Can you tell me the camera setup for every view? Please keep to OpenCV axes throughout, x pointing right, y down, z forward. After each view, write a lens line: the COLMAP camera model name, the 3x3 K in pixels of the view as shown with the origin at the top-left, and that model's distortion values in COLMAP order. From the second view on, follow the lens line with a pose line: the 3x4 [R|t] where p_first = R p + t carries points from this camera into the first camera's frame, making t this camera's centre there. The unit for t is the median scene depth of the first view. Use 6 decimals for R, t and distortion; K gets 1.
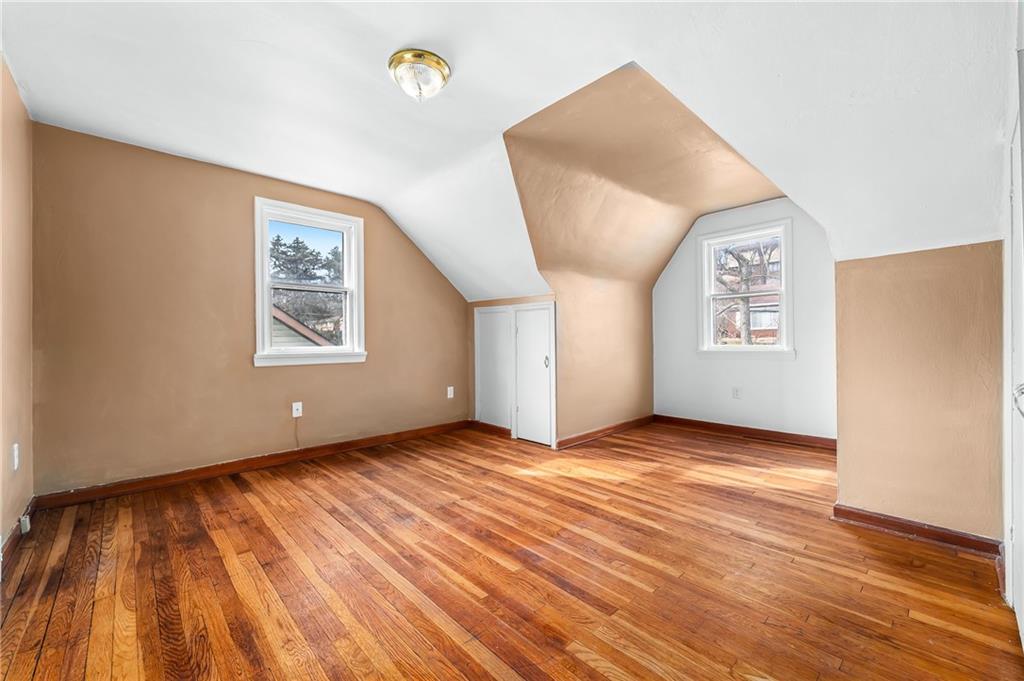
lens RADIAL K [[415.9, 0, 508.1], [0, 415.9, 341.4], [0, 0, 1]] dist [0.000100, -0.000138]
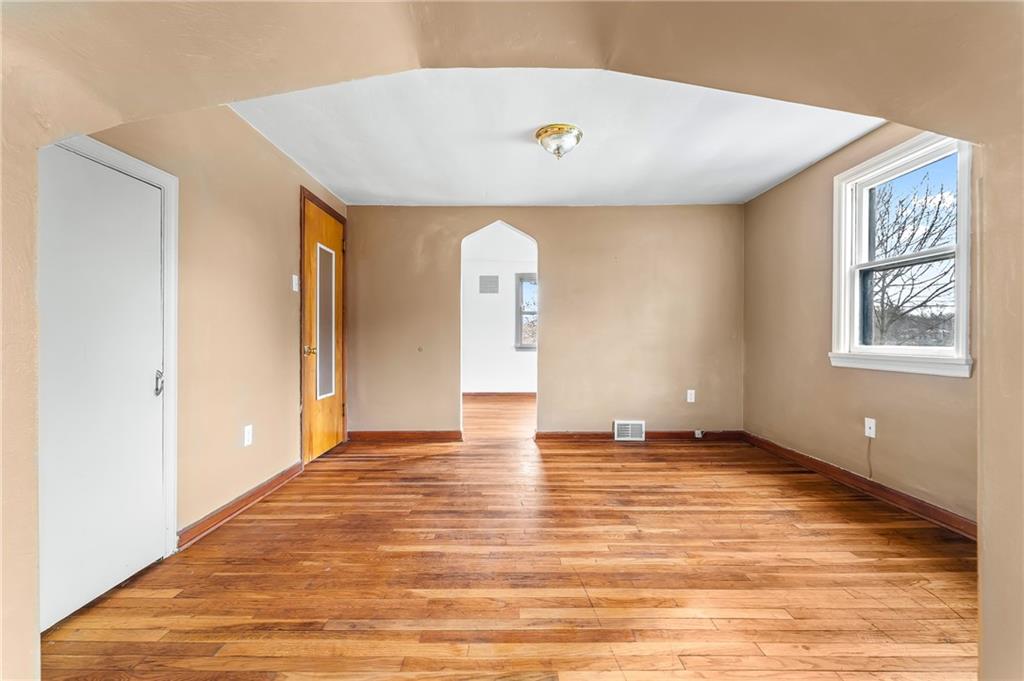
lens RADIAL K [[415.9, 0, 508.1], [0, 415.9, 341.4], [0, 0, 1]] dist [0.000100, -0.000138]
pose [[-0.686869, 0.014710, -0.726632, 0.656750], [0.005009, 0.999867, 0.015506, -0.013669], [0.726764, 0.007011, -0.686852, 1.353326]]
